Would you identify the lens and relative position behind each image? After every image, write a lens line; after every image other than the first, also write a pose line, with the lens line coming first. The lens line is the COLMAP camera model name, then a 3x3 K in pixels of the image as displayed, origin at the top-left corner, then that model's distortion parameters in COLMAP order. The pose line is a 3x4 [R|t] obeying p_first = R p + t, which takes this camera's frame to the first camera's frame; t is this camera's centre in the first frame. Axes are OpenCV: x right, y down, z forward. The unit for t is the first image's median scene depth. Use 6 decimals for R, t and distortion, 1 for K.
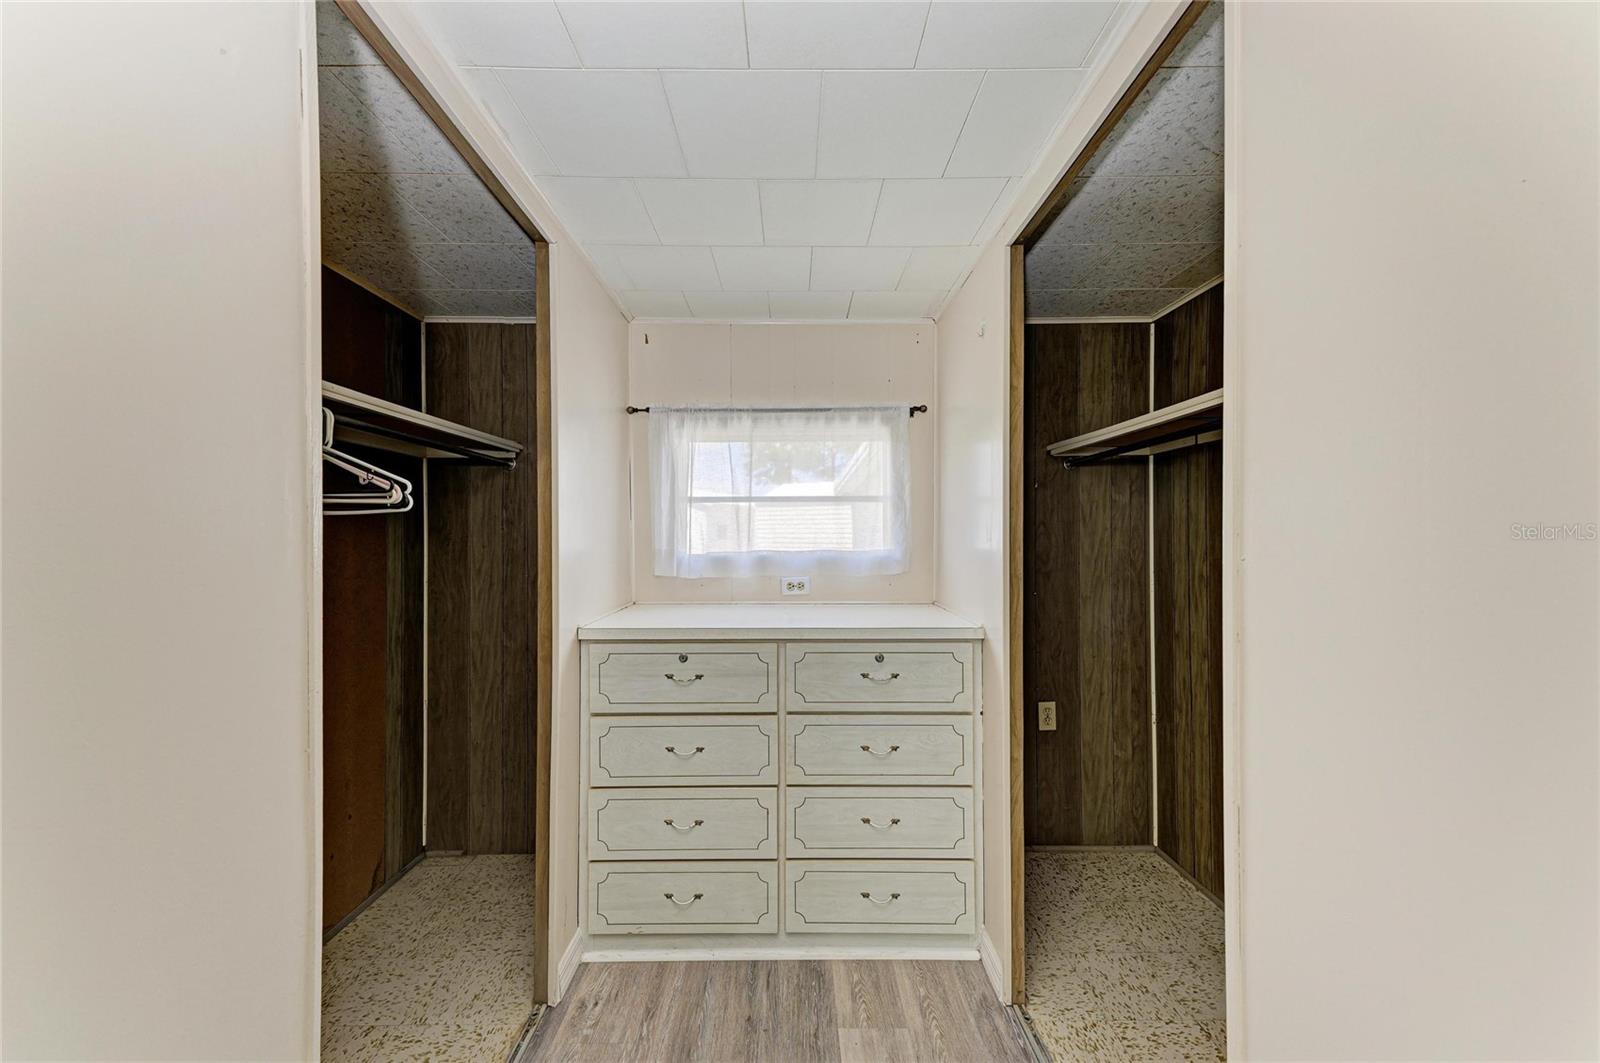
lens RADIAL K [[547.7, 0, 798.3], [0, 547.7, 536.6], [0, 0, 1]] dist [0.023471, -0.006586]
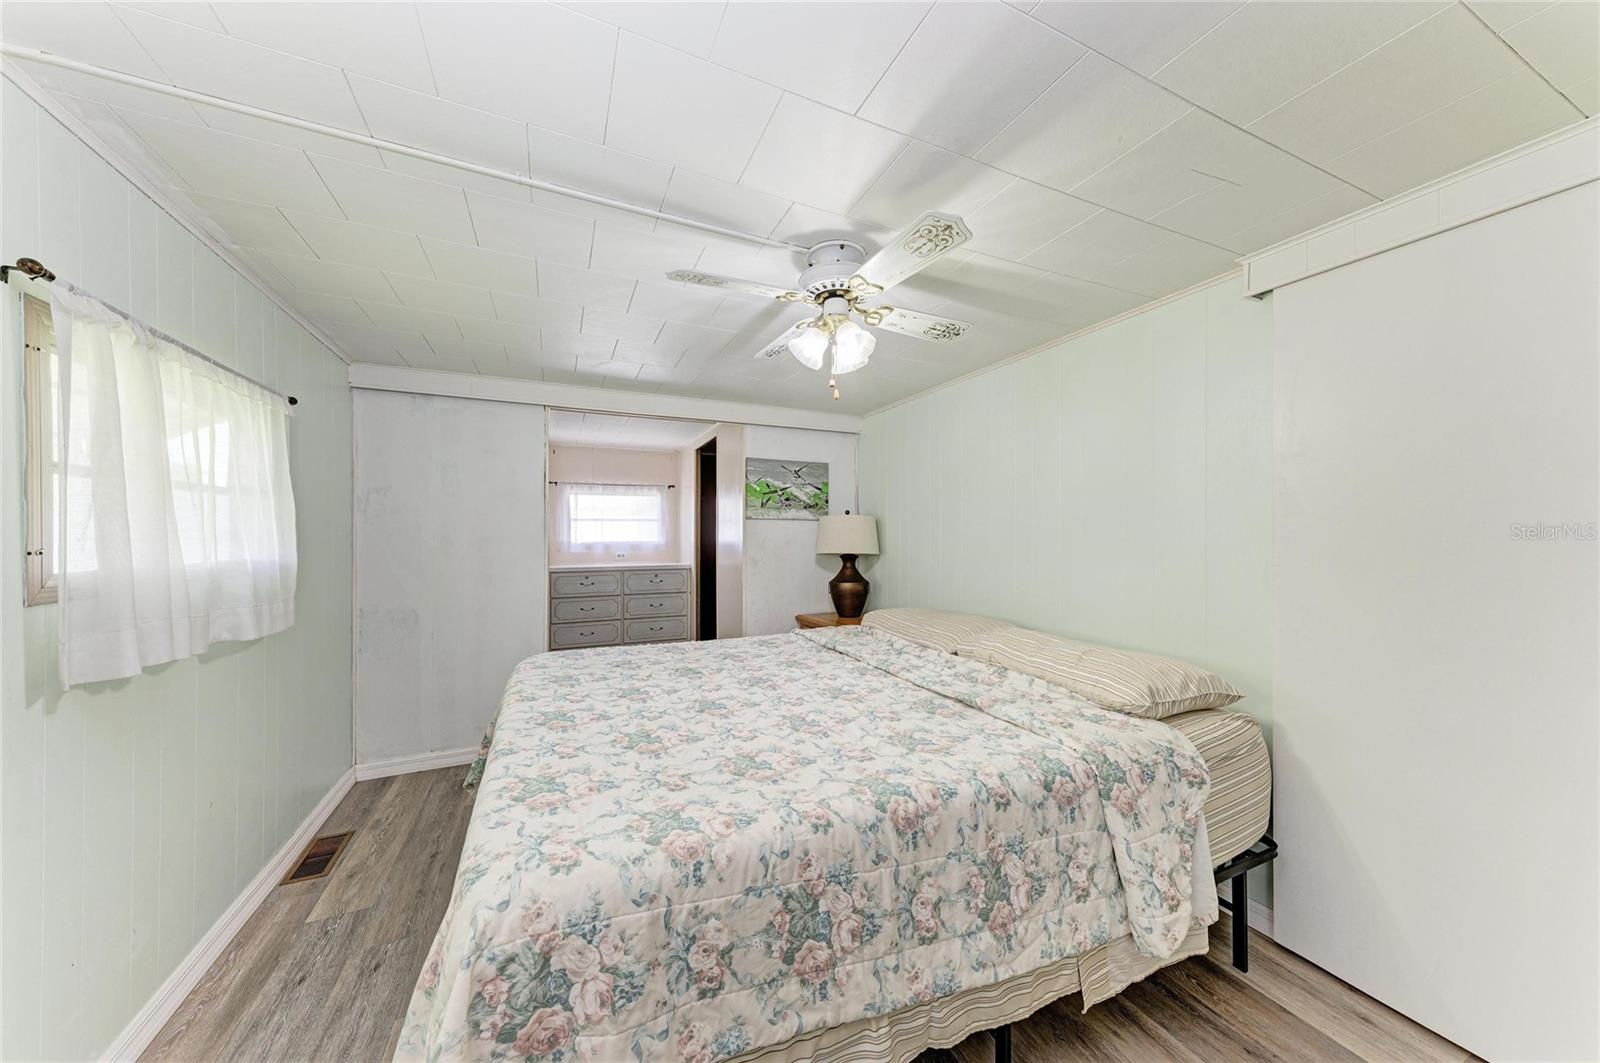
lens RADIAL K [[541.8, 0, 800.7], [0, 541.8, 530.3], [0, 0, 1]] dist [0.022009, -0.005014]
pose [[0.916930, 0.002509, 0.399041, -0.323345], [0.000552, 0.999971, -0.007557, -0.005991], [-0.399048, 0.007150, 0.916902, -2.098721]]
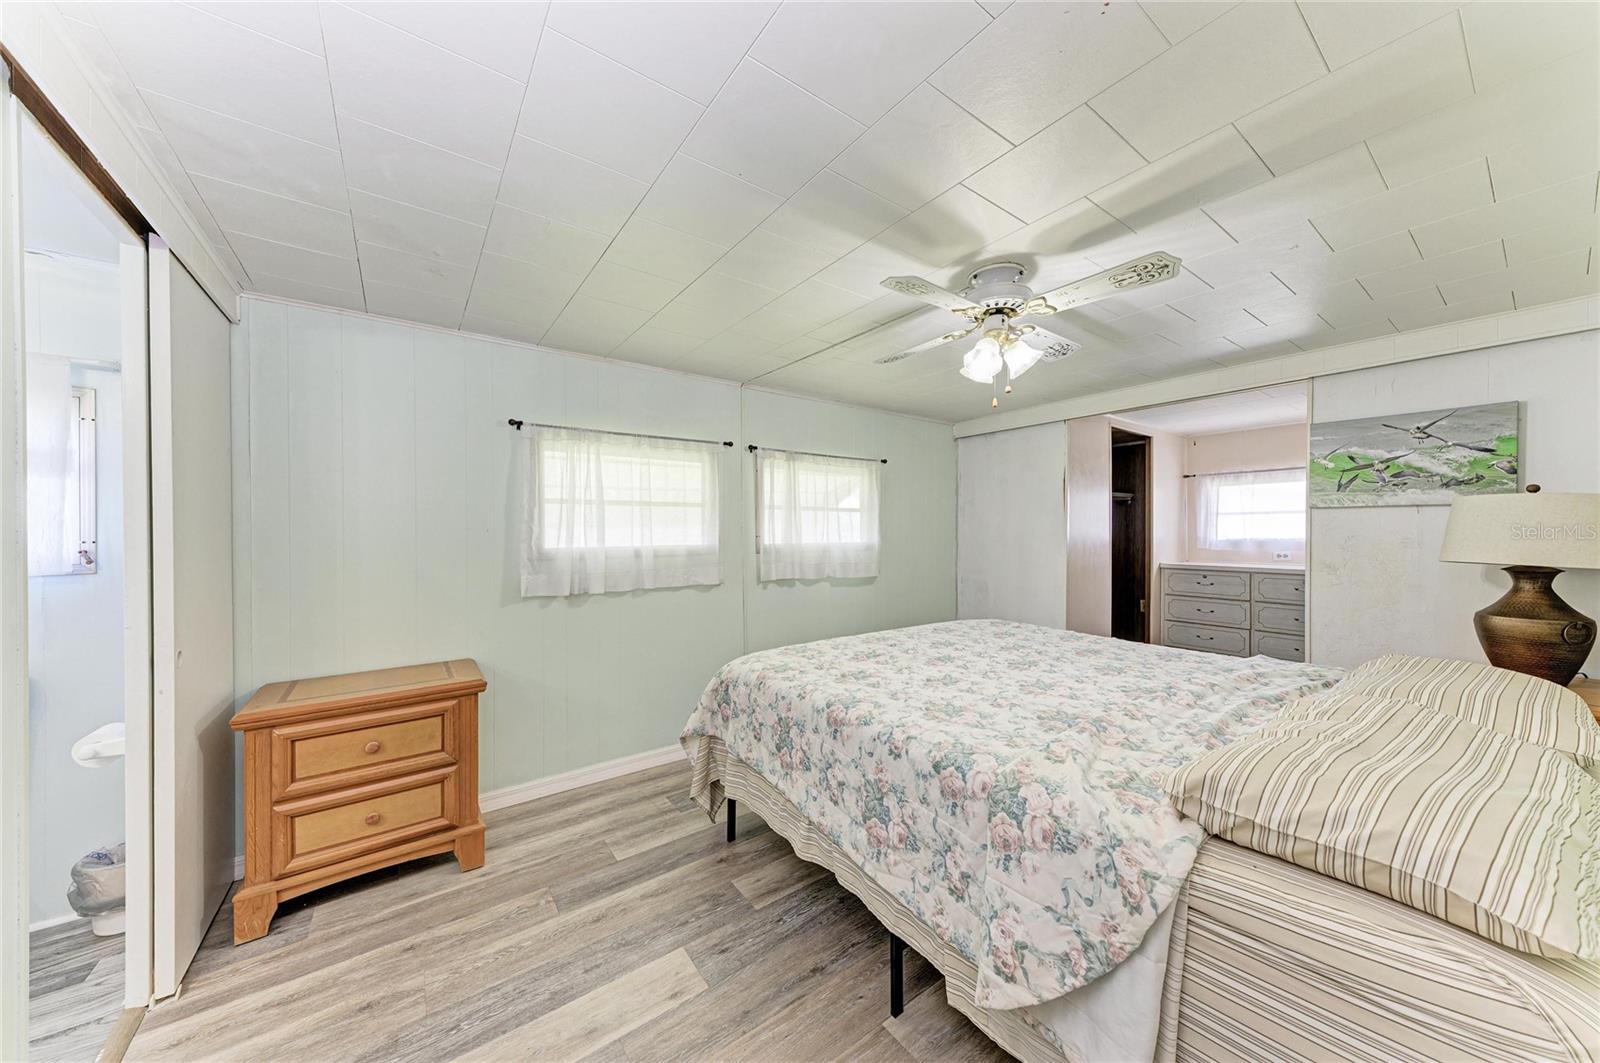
lens RADIAL K [[541.8, 0, 800.7], [0, 541.8, 530.3], [0, 0, 1]] dist [0.022009, -0.005014]
pose [[0.573720, -0.001891, -0.819049, 0.855922], [0.001627, 0.999998, -0.001169, -0.005393], [0.819050, -0.000662, 0.573722, -2.163883]]
